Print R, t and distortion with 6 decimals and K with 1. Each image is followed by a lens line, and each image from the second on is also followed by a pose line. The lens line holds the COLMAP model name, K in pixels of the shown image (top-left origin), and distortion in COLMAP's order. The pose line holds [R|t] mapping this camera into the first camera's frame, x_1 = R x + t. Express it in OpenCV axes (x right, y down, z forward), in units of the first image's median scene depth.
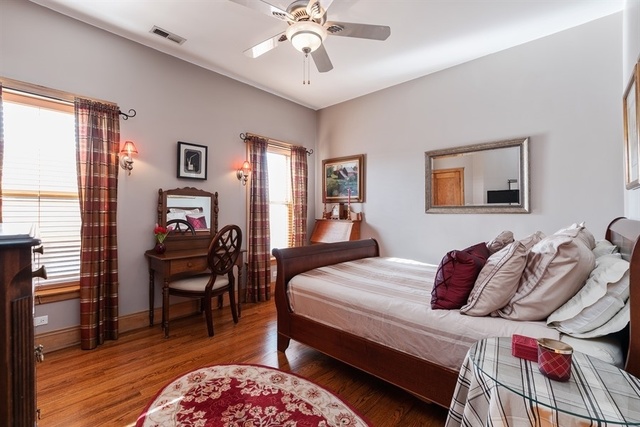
lens RADIAL K [[285.0, 0, 319.4], [0, 285.0, 209.5], [0, 0, 1]] dist [-0.013436, -0.000589]
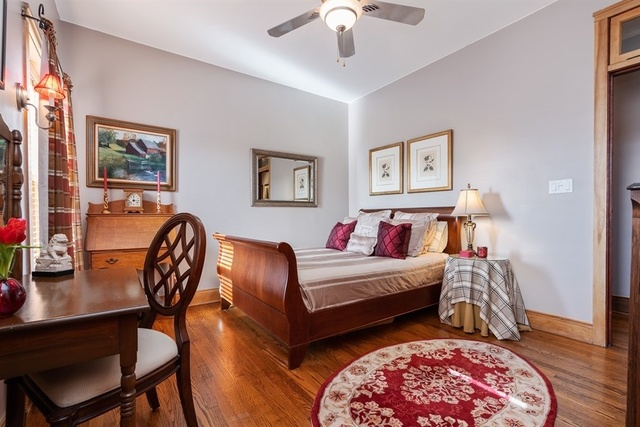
lens RADIAL K [[285.0, 0, 318.7], [0, 285.0, 218.3], [0, 0, 1]] dist [-0.013436, -0.000589]
pose [[0.223752, -0.012779, 0.974562, -1.058987], [-0.009111, 0.999843, 0.015202, 0.069224], [-0.974603, -0.012281, 0.223601, 0.888884]]
